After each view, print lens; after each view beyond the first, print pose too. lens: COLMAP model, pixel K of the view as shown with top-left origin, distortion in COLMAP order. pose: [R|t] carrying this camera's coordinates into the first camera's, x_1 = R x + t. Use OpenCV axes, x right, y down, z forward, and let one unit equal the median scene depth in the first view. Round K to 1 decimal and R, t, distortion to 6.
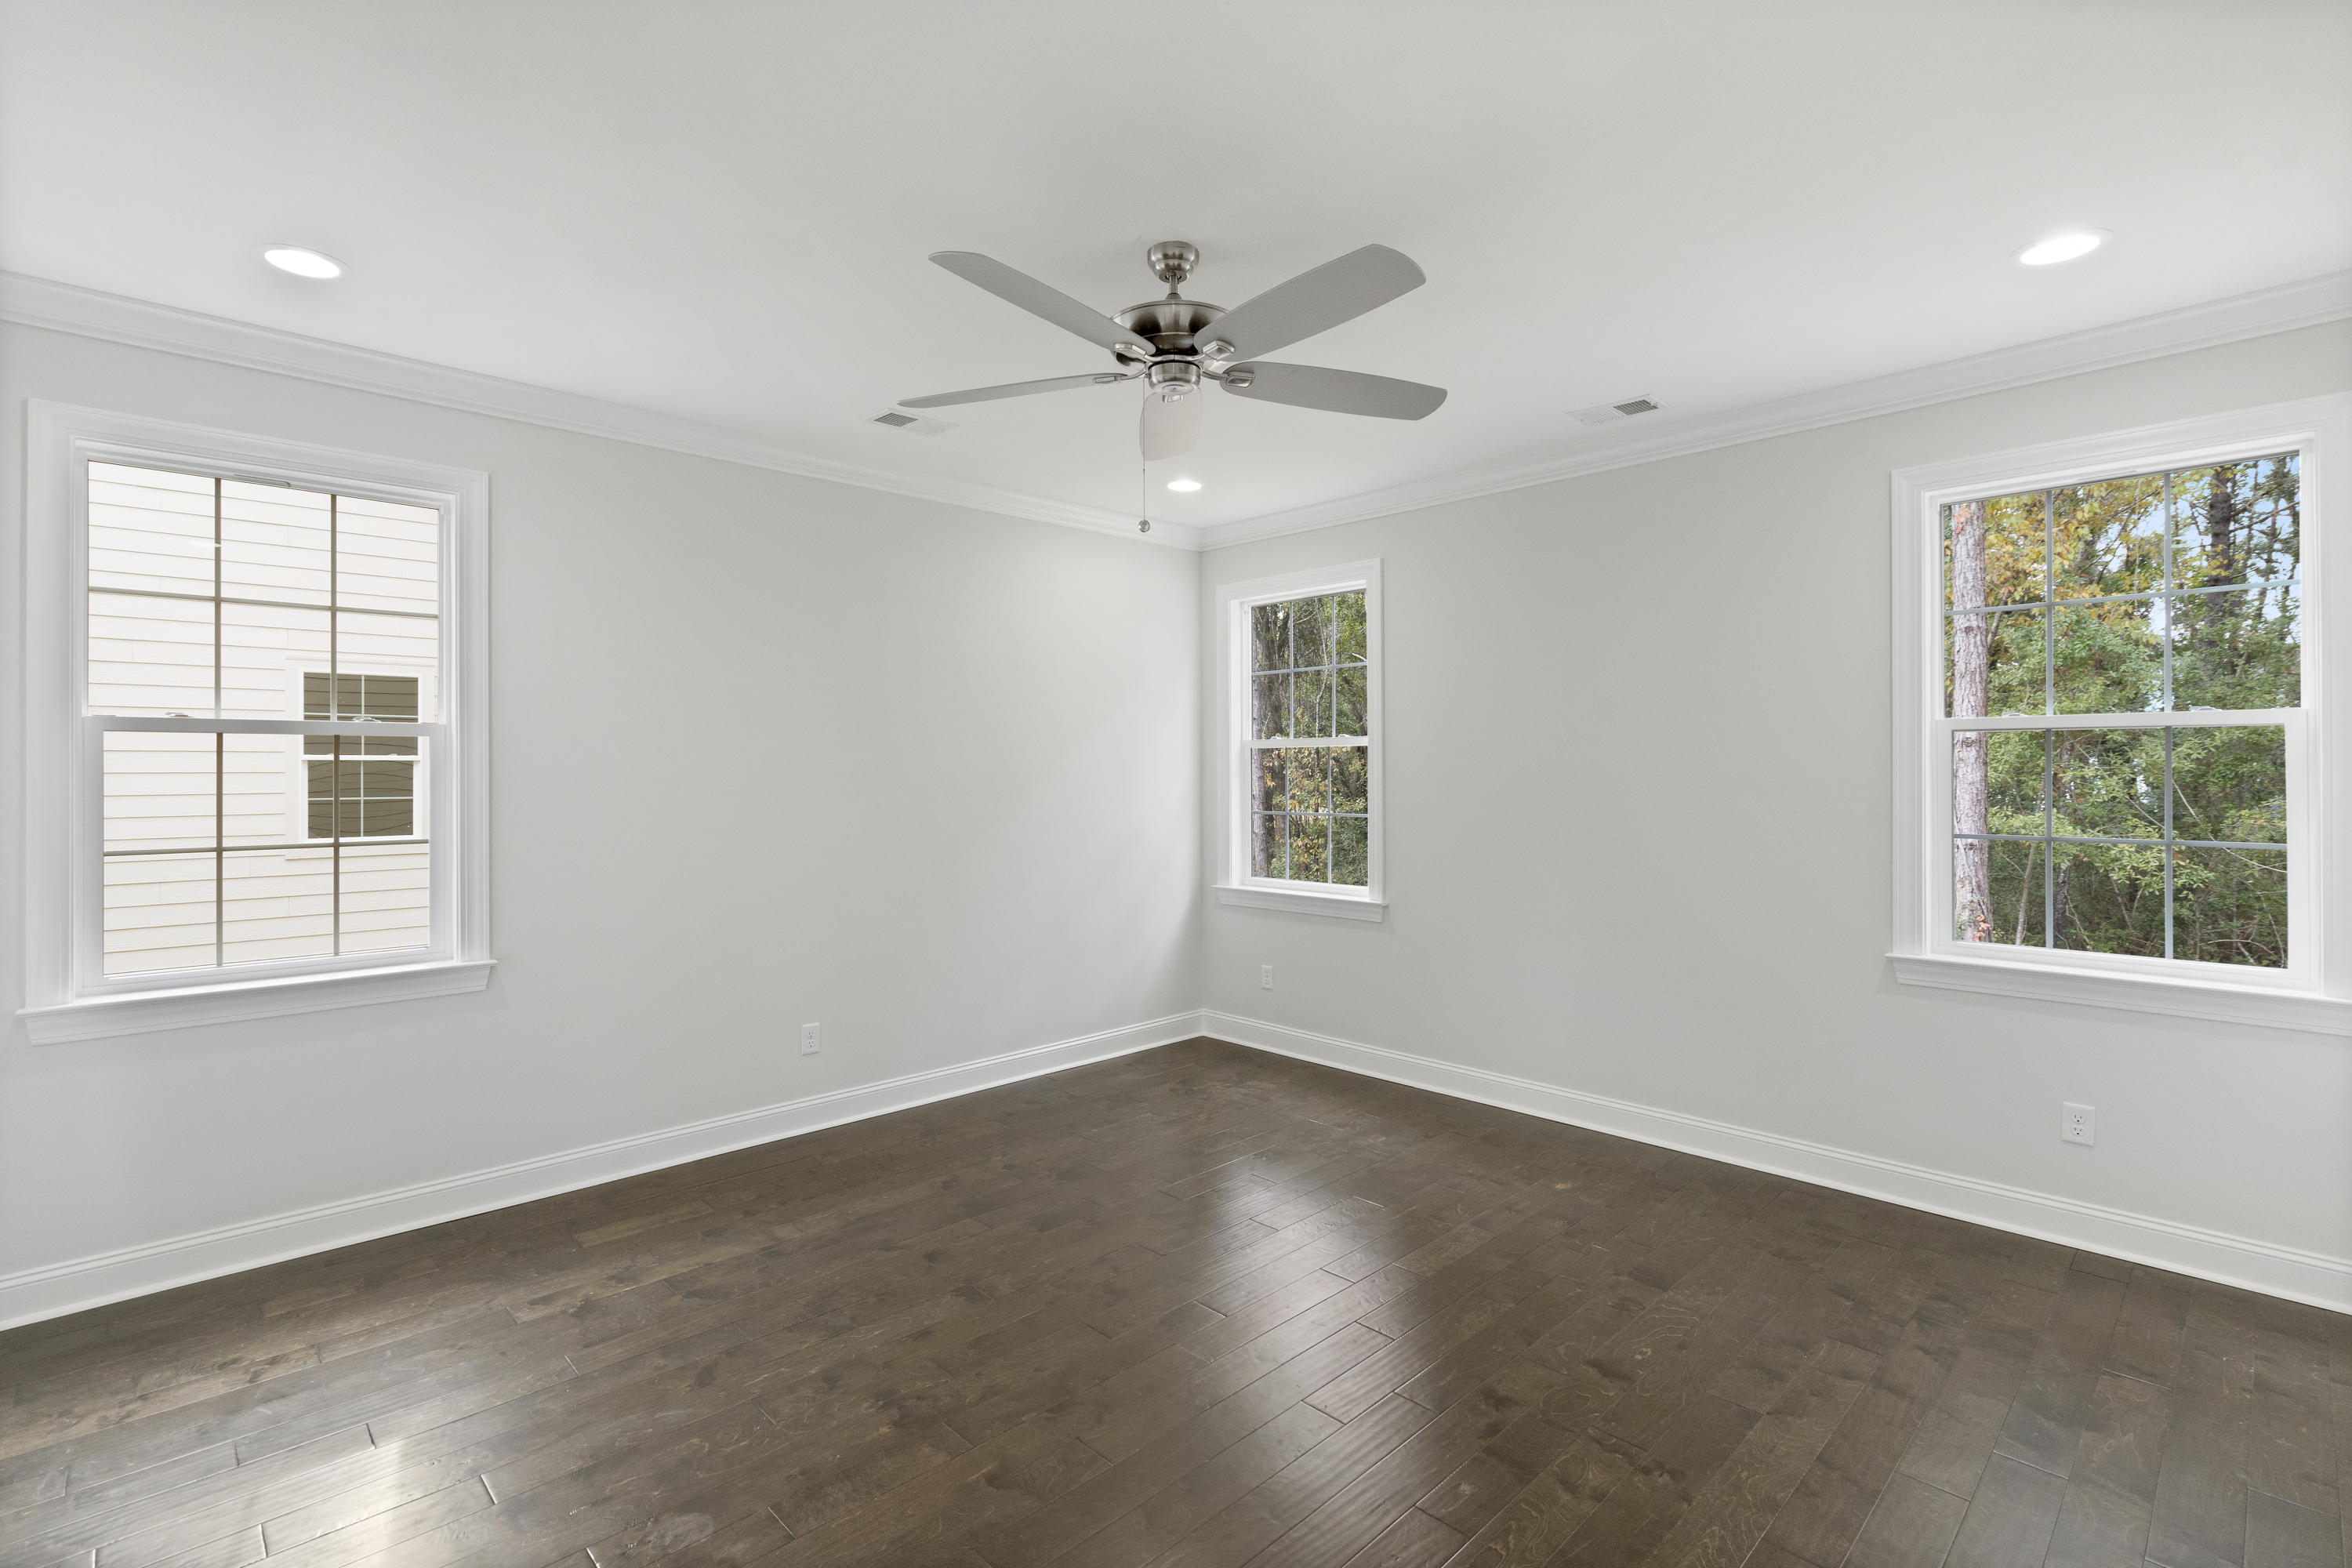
lens RADIAL K [[1071.9, 0, 1171.2], [0, 1071.9, 788.7], [0, 0, 1]] dist [-0.001503, -0.000054]
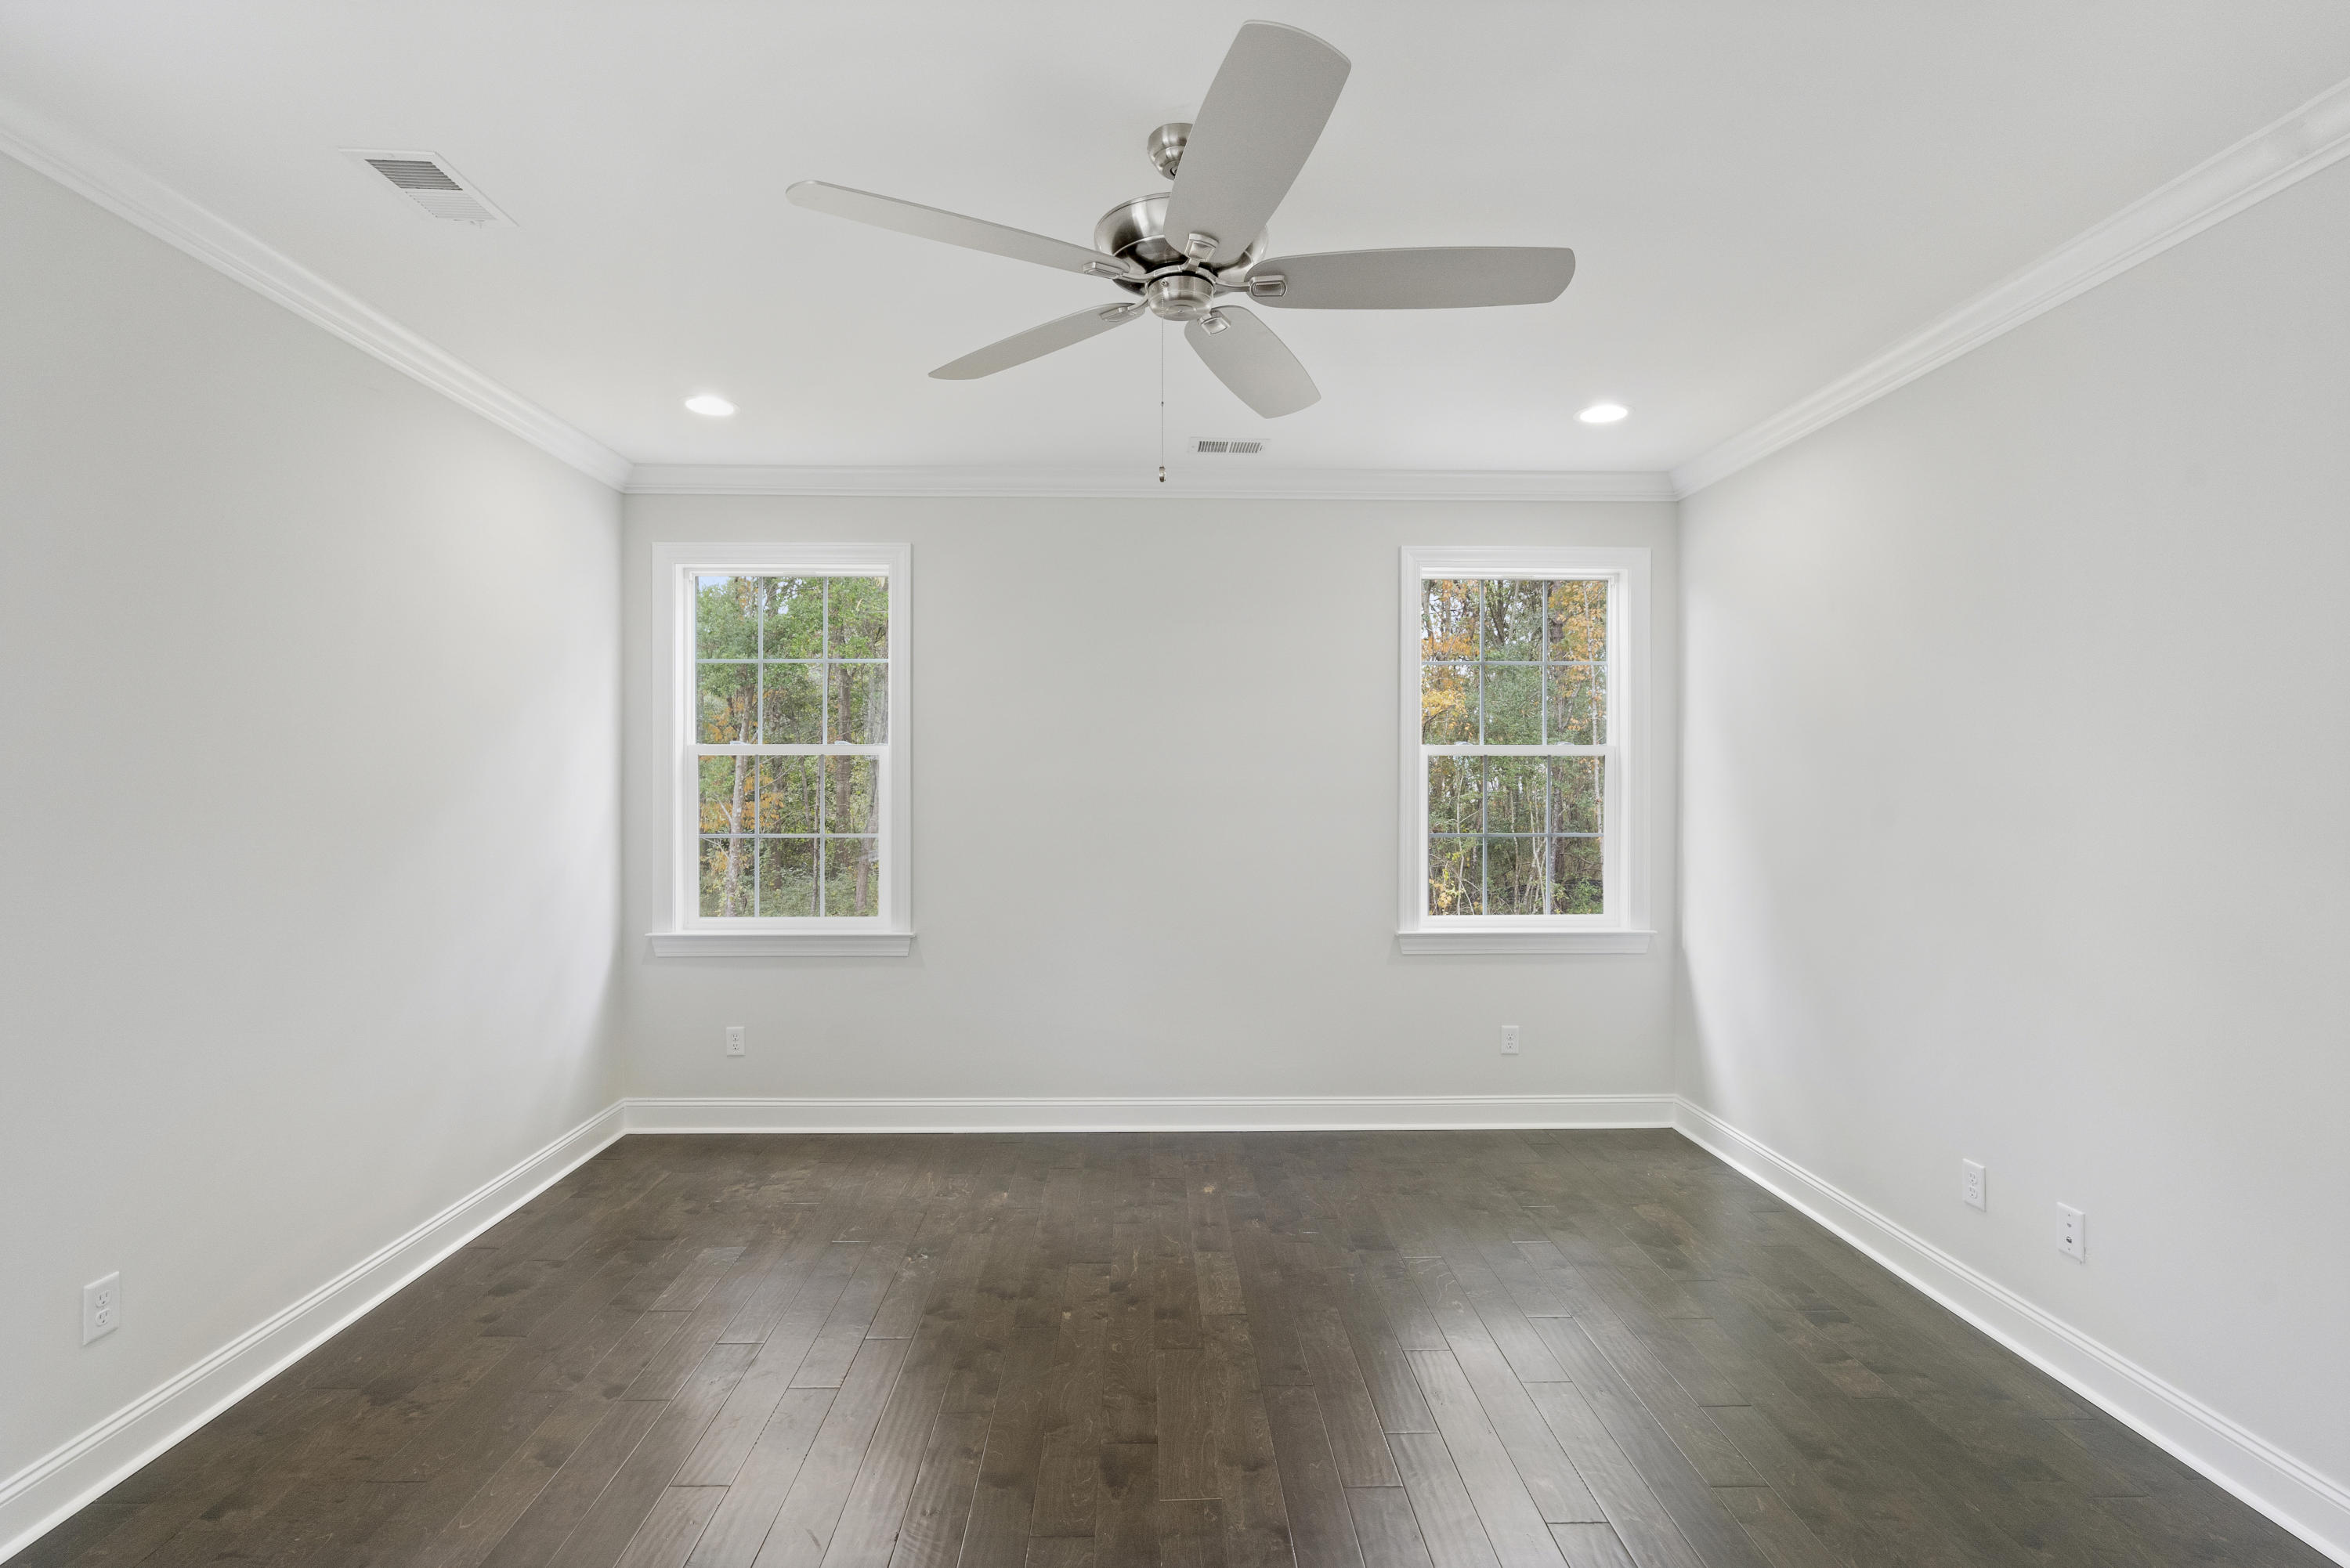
lens RADIAL K [[1093.6, 0, 1165.0], [0, 1093.6, 784.6], [0, 0, 1]] dist [-0.010168, -0.000032]
pose [[0.680210, -0.003119, 0.733011, -0.339348], [0.008078, 0.999962, -0.003242, -0.012265], [-0.732973, 0.008127, 0.680209, 0.244319]]
